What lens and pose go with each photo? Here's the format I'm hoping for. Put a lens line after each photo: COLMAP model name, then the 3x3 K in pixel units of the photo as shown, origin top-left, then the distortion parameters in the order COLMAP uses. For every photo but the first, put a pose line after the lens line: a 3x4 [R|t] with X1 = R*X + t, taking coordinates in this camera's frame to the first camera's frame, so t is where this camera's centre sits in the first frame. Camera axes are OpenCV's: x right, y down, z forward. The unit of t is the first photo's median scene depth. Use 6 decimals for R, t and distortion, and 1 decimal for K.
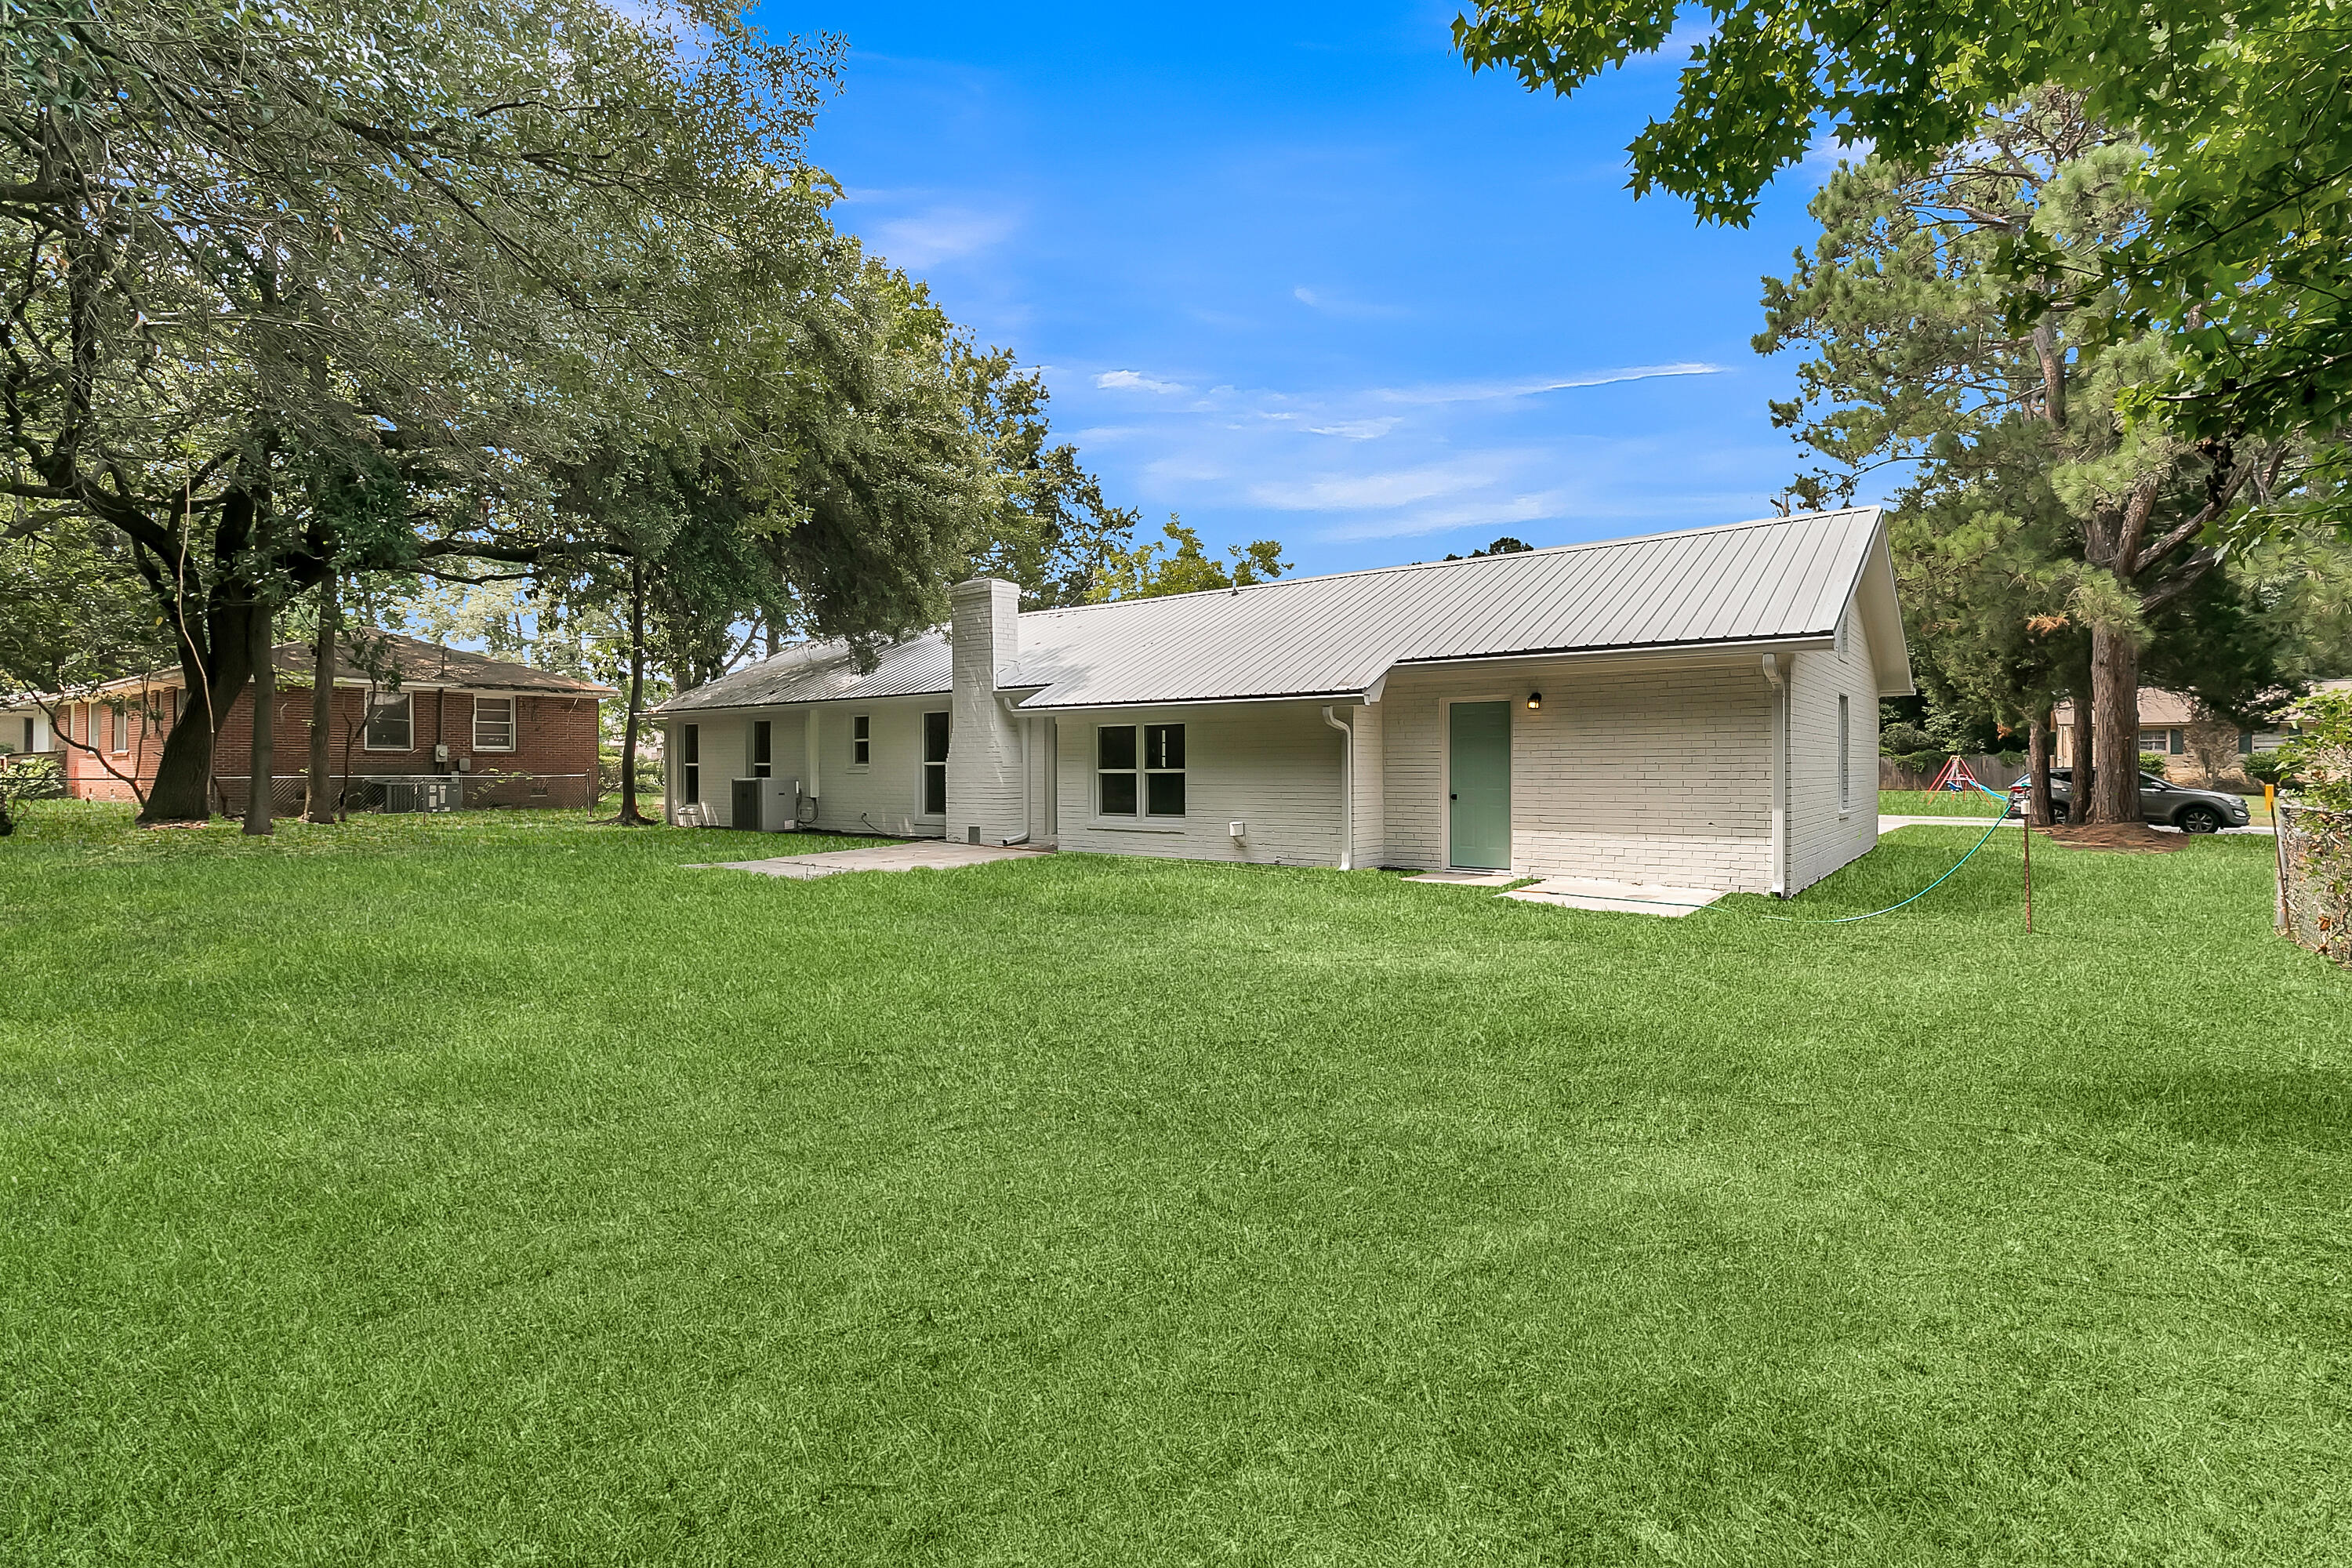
lens RADIAL K [[1108.8, 0, 1180.3], [0, 1108.8, 781.9], [0, 0, 1]] dist [0.004658, -0.000044]
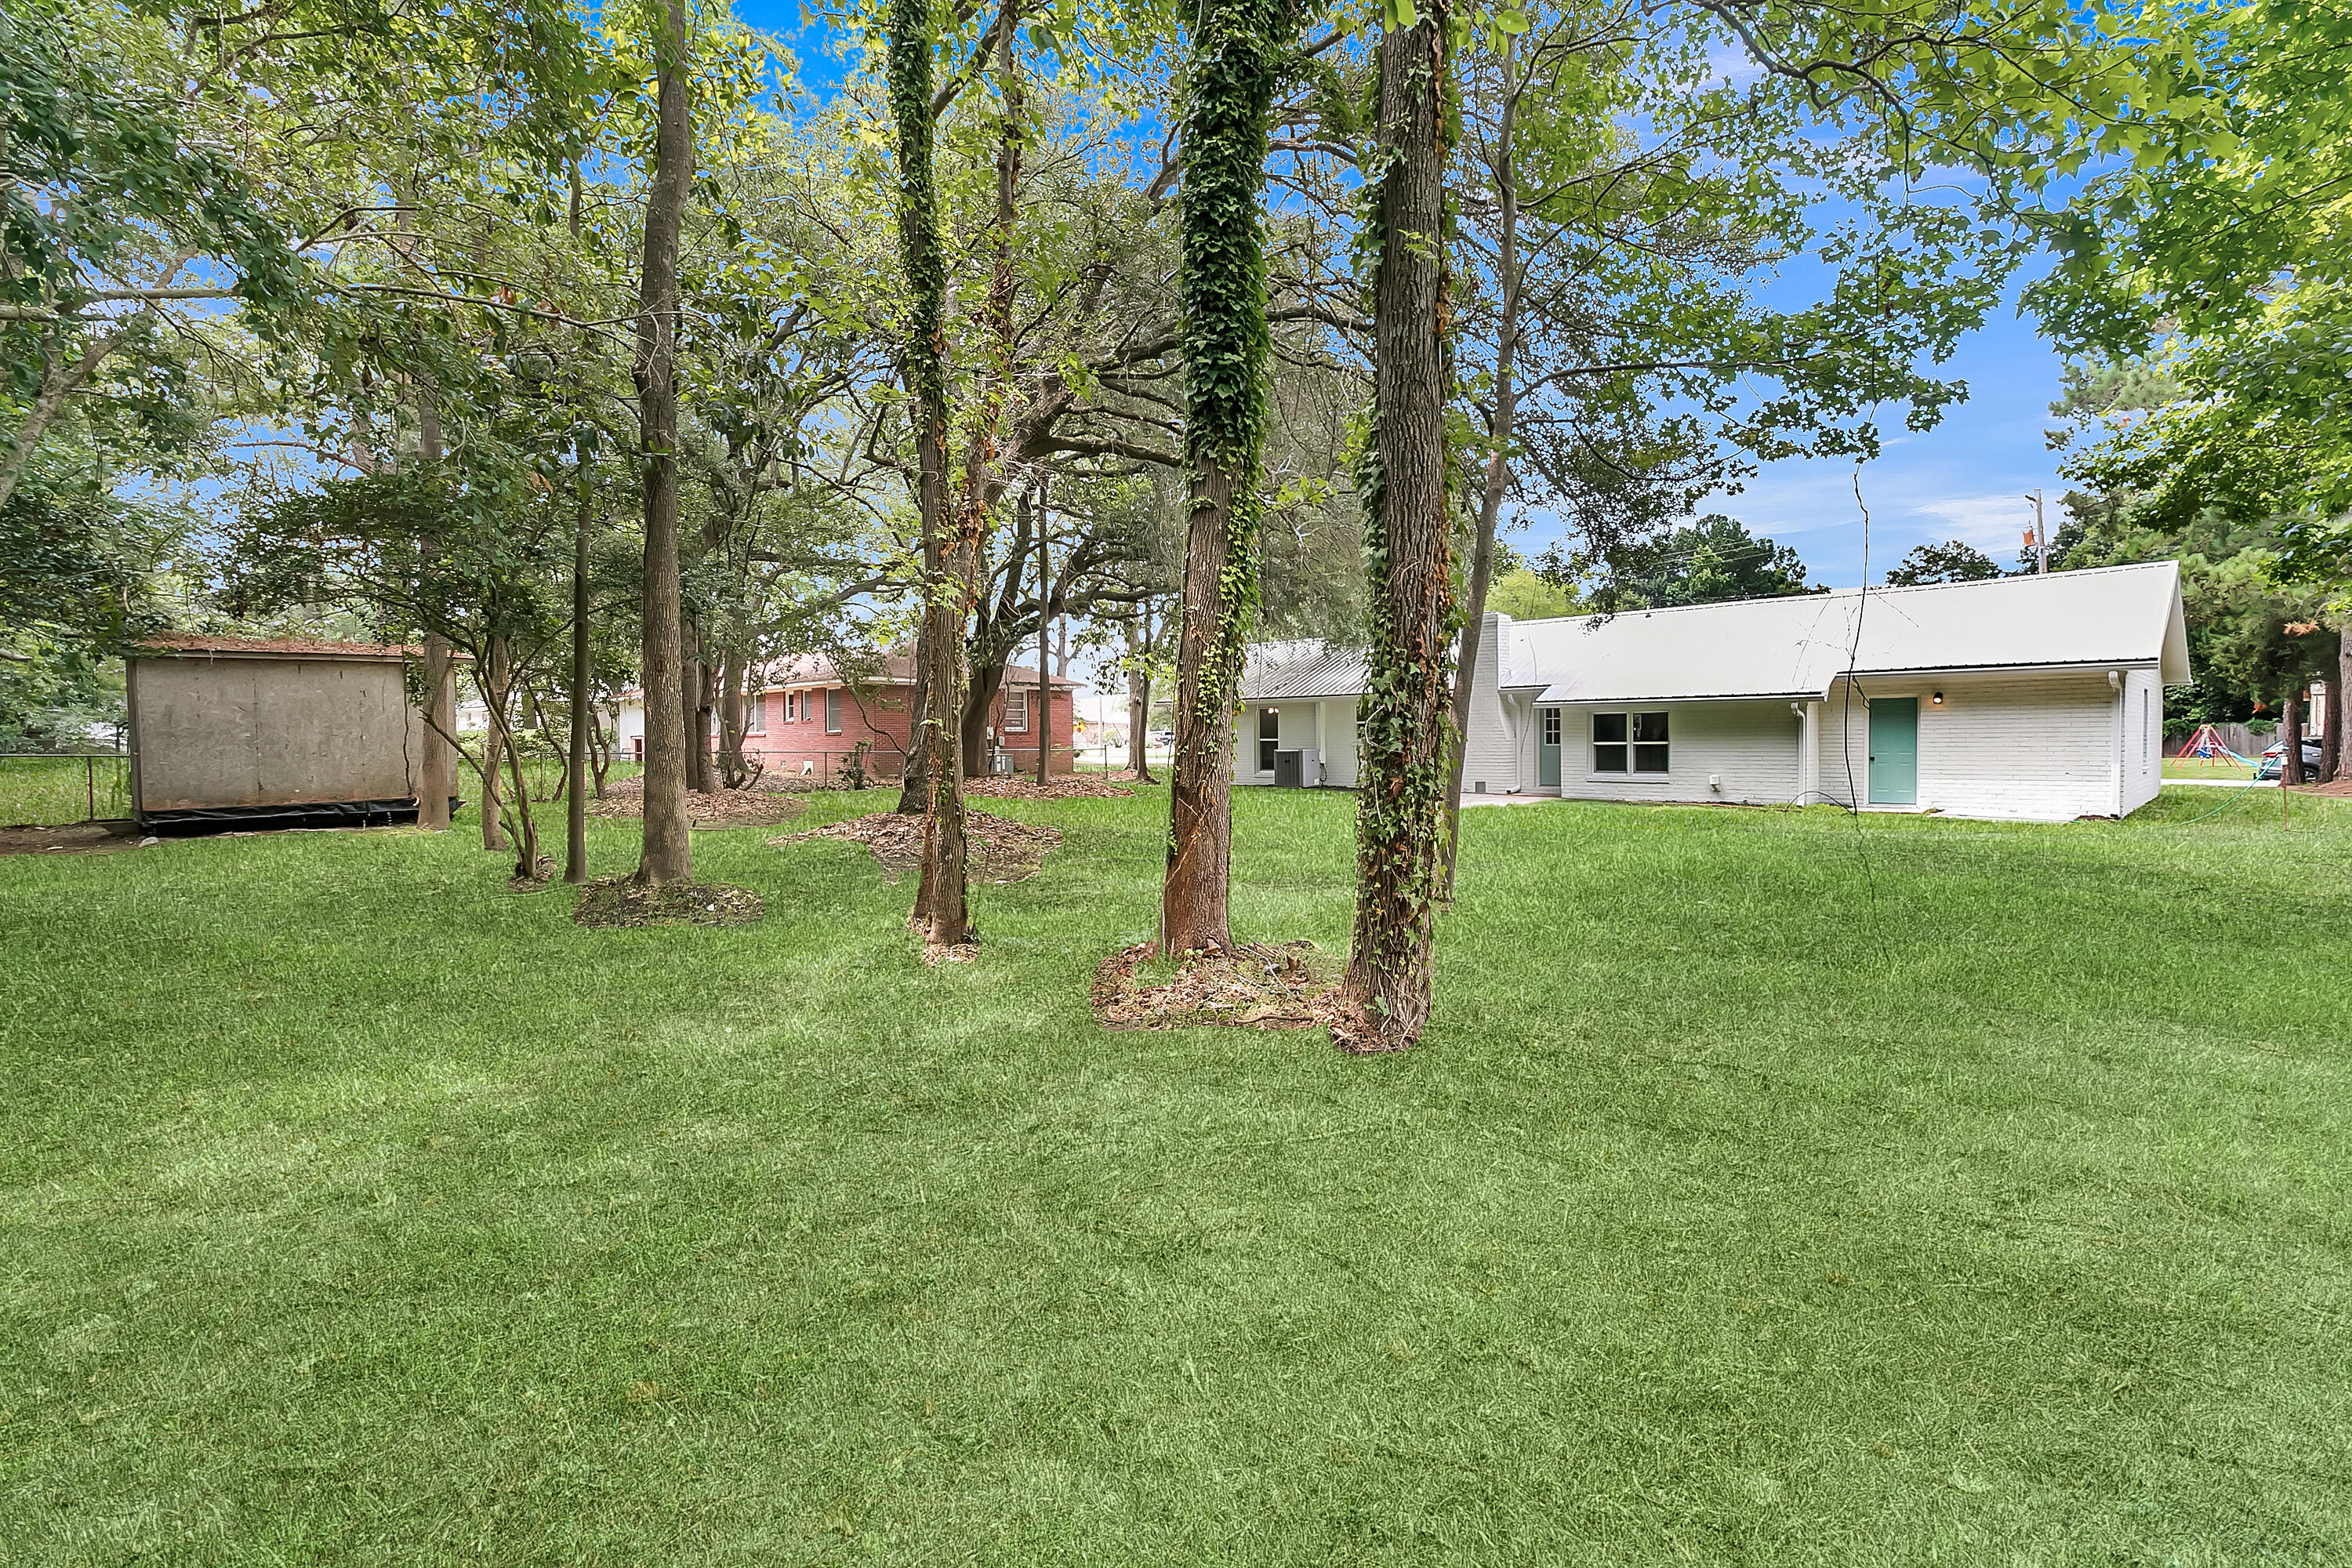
lens RADIAL K [[1108.8, 0, 1177.9], [0, 1108.8, 781.7], [0, 0, 1]] dist [0.004658, -0.000044]
pose [[0.992025, -0.001059, -0.126034, -0.434557], [0.004145, 0.999698, 0.024229, 0.003654], [0.125970, -0.024558, 0.991730, -0.558456]]
